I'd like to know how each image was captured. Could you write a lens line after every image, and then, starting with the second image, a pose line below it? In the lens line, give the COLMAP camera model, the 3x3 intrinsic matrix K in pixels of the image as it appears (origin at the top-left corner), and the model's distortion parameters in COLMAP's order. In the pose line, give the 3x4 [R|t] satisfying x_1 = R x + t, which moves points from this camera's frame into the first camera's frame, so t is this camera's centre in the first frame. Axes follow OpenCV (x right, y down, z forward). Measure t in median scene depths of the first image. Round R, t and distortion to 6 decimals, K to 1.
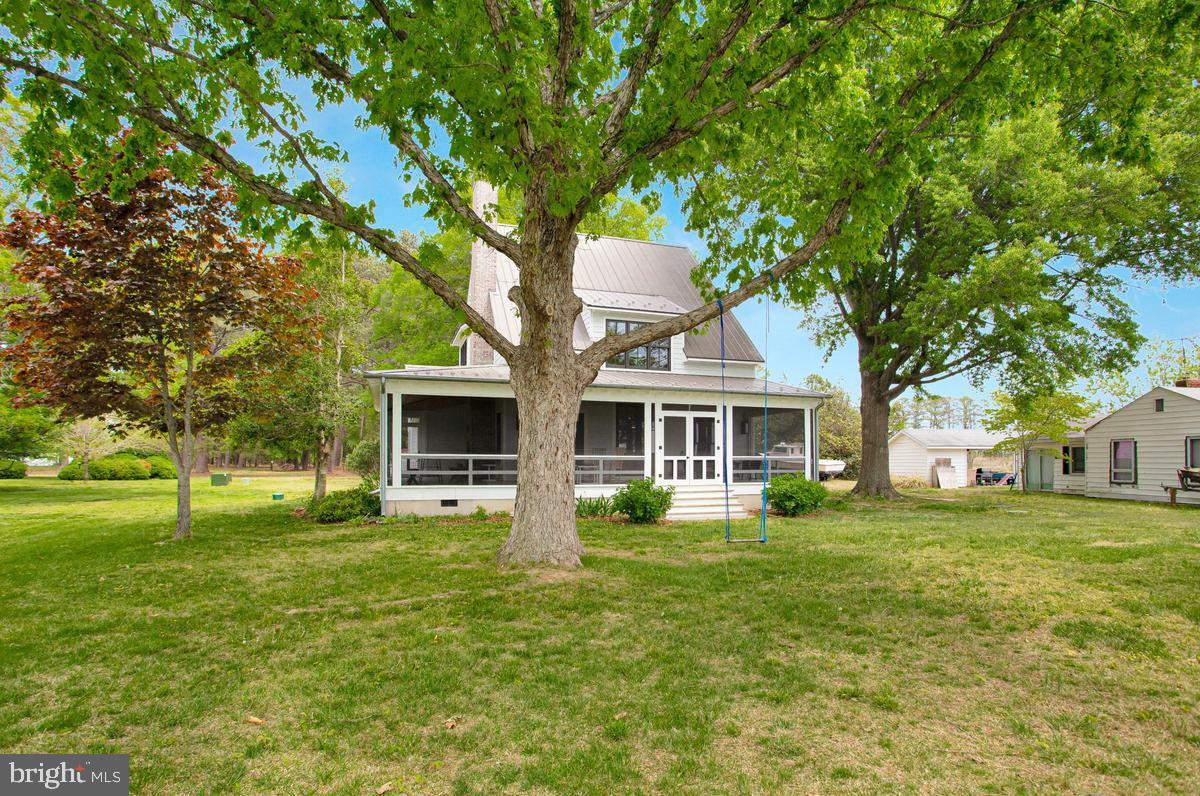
lens RADIAL K [[593.4, 0, 588.2], [0, 593.4, 431.7], [0, 0, 1]] dist [-0.050133, 0.013209]
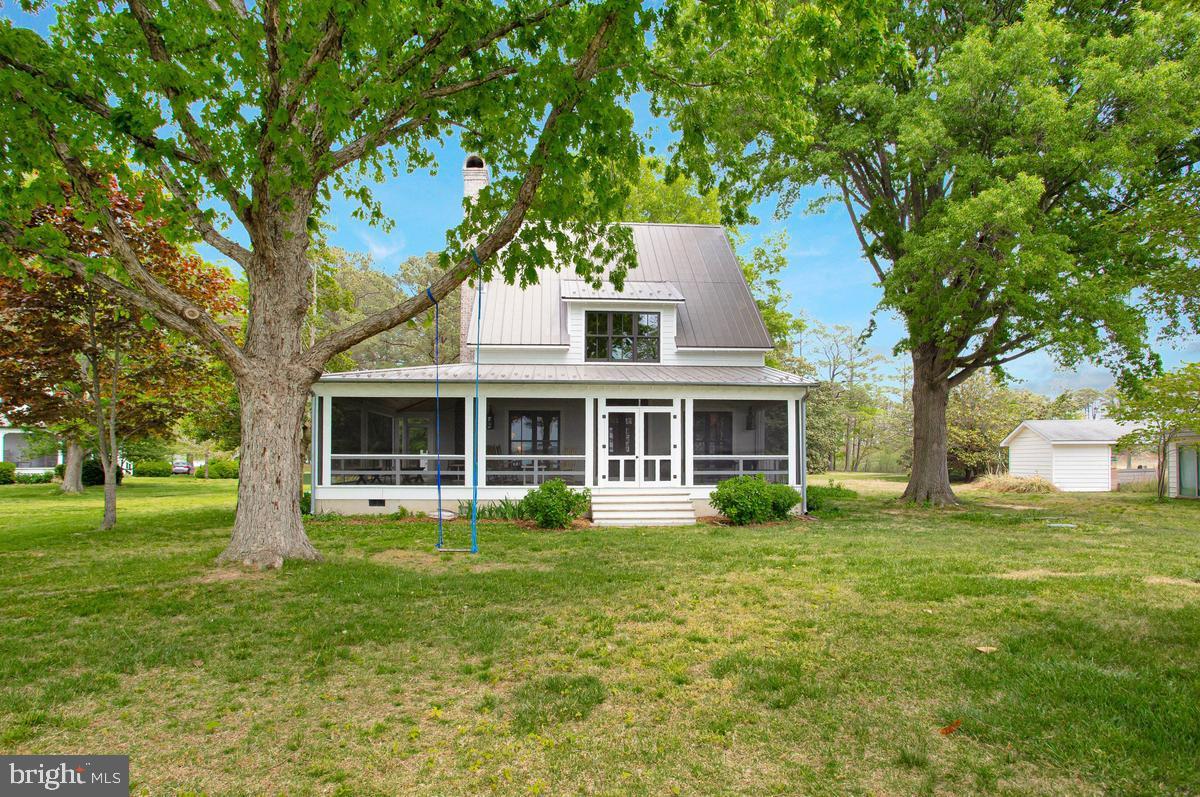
lens RADIAL K [[614.8, 0, 592.1], [0, 614.8, 418.7], [0, 0, 1]] dist [-0.032674, 0.000325]
pose [[0.969164, -0.018453, -0.245724, 0.336782], [0.014008, 0.999705, -0.019823, 0.002351], [0.246018, 0.015770, 0.969137, 0.064443]]
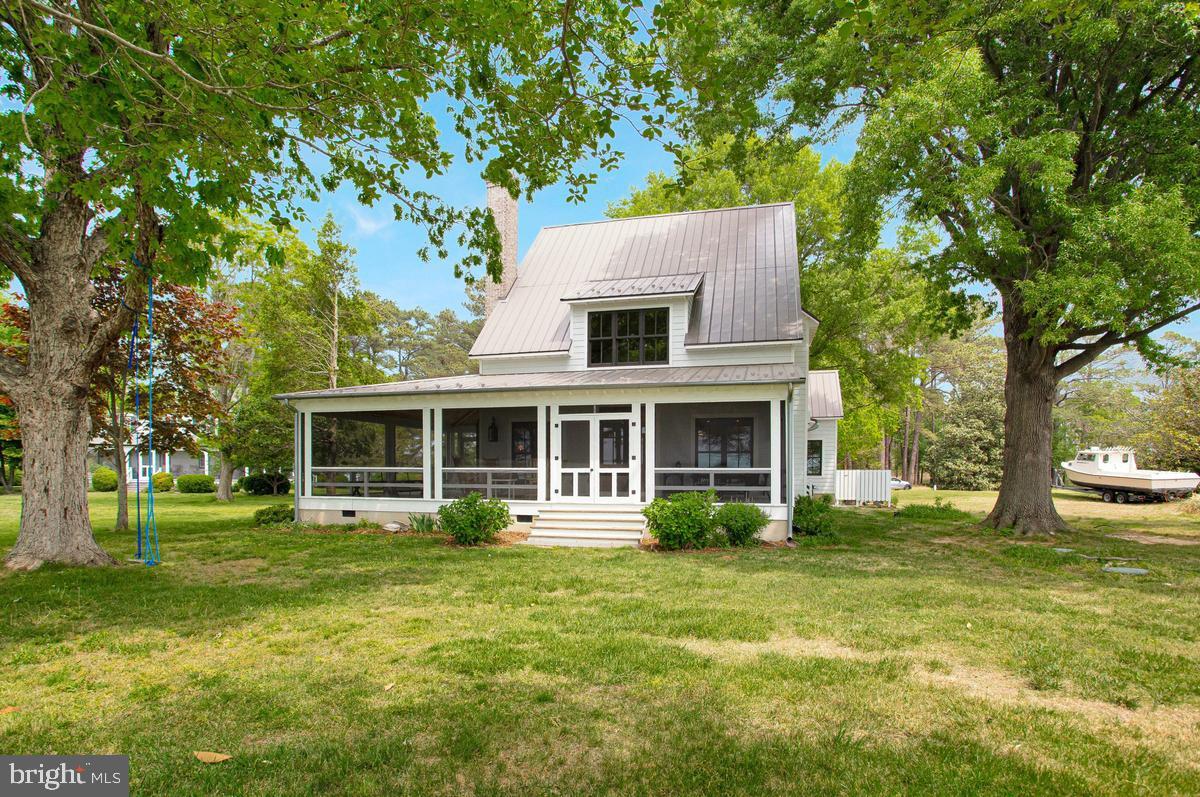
lens RADIAL K [[614.2, 0, 602.4], [0, 614.2, 460.2], [0, 0, 1]] dist [-0.027179, 0.000359]
pose [[0.841930, -0.011269, -0.539469, 0.644632], [0.024688, 0.999539, 0.017649, 0.015665], [0.539022, -0.028178, 0.841820, 0.292125]]
